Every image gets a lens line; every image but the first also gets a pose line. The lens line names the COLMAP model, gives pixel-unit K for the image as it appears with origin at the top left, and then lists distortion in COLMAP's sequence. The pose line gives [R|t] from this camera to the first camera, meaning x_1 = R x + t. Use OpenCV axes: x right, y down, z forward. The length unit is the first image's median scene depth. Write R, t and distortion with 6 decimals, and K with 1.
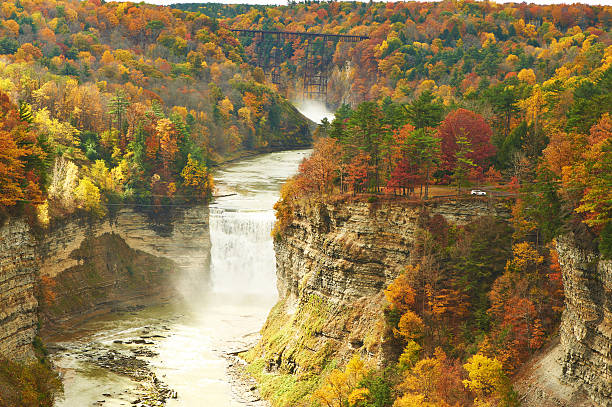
lens RADIAL K [[1785.6, 0, 307.9], [0, 1785.6, 202.0], [0, 0, 1]] dist [-0.173228, 0.000000]
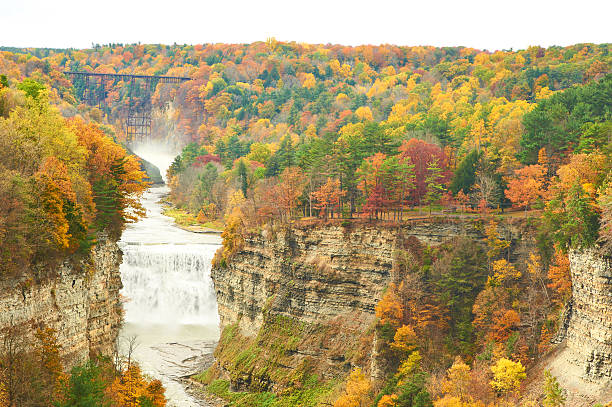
lens RADIAL K [[1785.6, 0, 306.9], [0, 1785.6, 202.0], [0, 0, 1]] dist [-0.173228, 0.000000]
pose [[0.989049, -0.015241, 0.146801, -0.135092], [0.018901, 0.999544, -0.023569, 0.009743], [-0.146375, 0.026086, 0.988885, -0.047534]]
